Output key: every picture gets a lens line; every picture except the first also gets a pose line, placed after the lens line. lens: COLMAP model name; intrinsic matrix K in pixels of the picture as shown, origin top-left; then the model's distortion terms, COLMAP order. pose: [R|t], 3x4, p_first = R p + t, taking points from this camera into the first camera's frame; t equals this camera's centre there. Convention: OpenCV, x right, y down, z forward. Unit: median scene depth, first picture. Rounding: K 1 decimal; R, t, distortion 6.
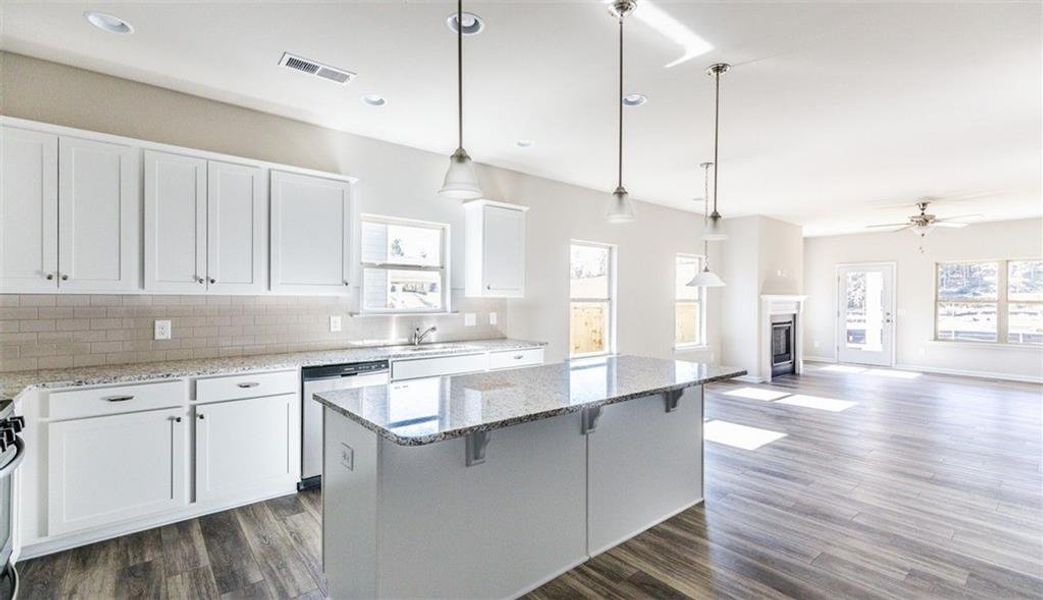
lens RADIAL K [[463.3, 0, 527.3], [0, 463.3, 299.3], [0, 0, 1]] dist [0.007605, -0.000326]
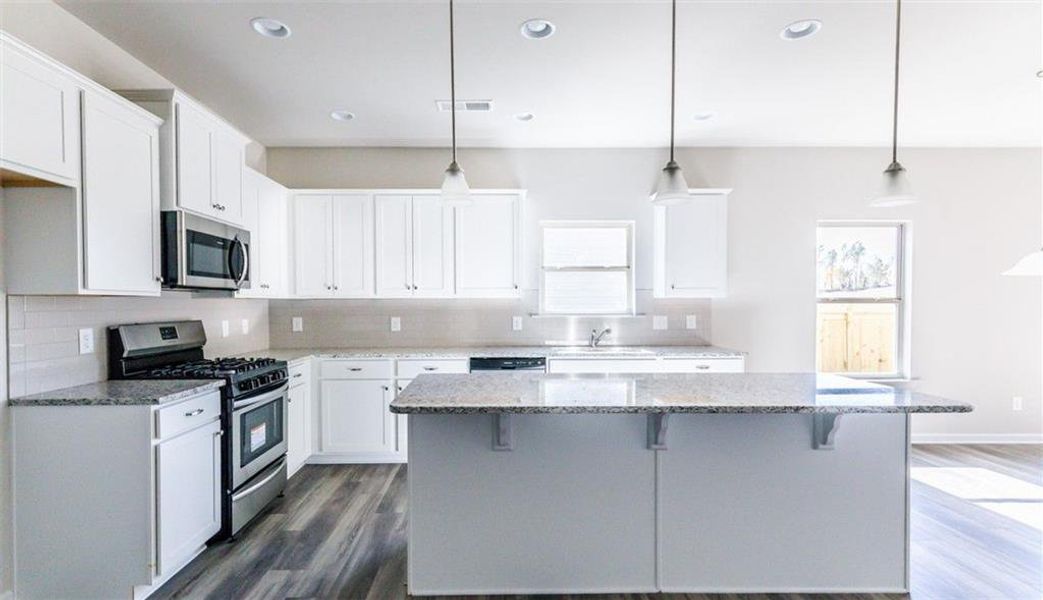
lens RADIAL K [[494.6, 0, 495.0], [0, 494.6, 309.0], [0, 0, 1]] dist [0.000363, -0.000539]
pose [[0.768309, -0.000404, -0.640079, 0.335352], [0.006112, 0.999959, 0.006706, 0.011559], [0.640050, -0.009065, 0.768280, 0.063112]]
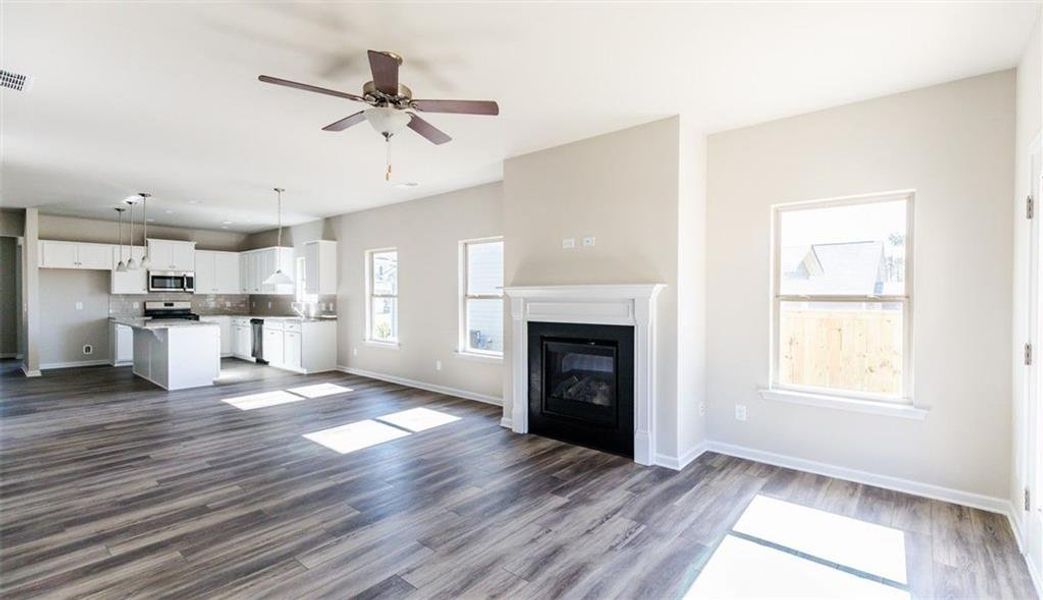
lens RADIAL K [[463.3, 0, 527.3], [0, 463.3, 299.3], [0, 0, 1]] dist [0.007605, -0.000326]
pose [[0.169828, 0.001309, -0.985473, 2.416610], [-0.004115, 0.999991, 0.000620, 0.014155], [0.985465, 0.003950, 0.169832, 1.987912]]
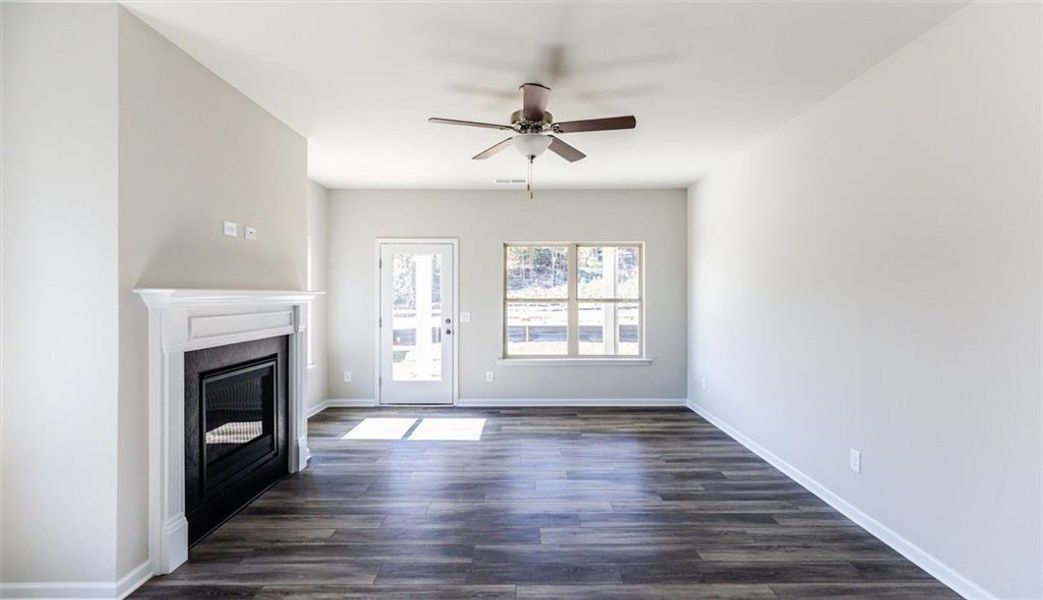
lens RADIAL K [[463.3, 0, 527.3], [0, 463.3, 299.3], [0, 0, 1]] dist [0.007605, -0.000326]
pose [[0.637530, -0.010743, 0.770351, 0.938899], [0.005354, 0.999940, 0.009515, -0.008837], [-0.770407, -0.001942, 0.637549, 1.350857]]
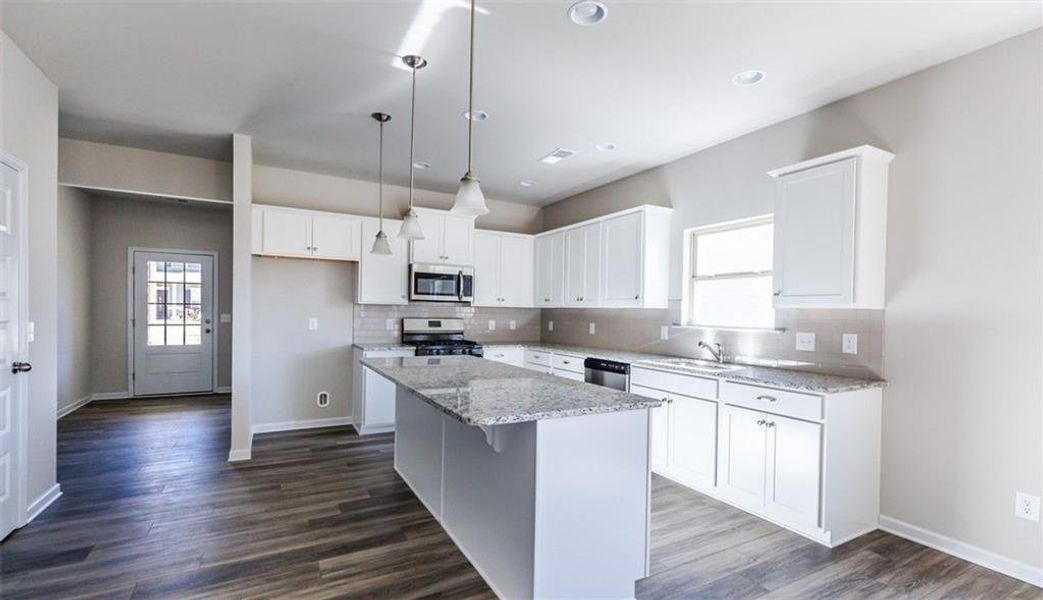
lens RADIAL K [[465.2, 0, 528.2], [0, 465.2, 318.5], [0, 0, 1]] dist [0.009338, -0.000016]
pose [[-0.182175, 0.002401, -0.983263, 0.854382], [-0.022772, 0.999718, 0.006660, 0.019431], [0.983002, 0.023605, -0.182069, 0.970858]]
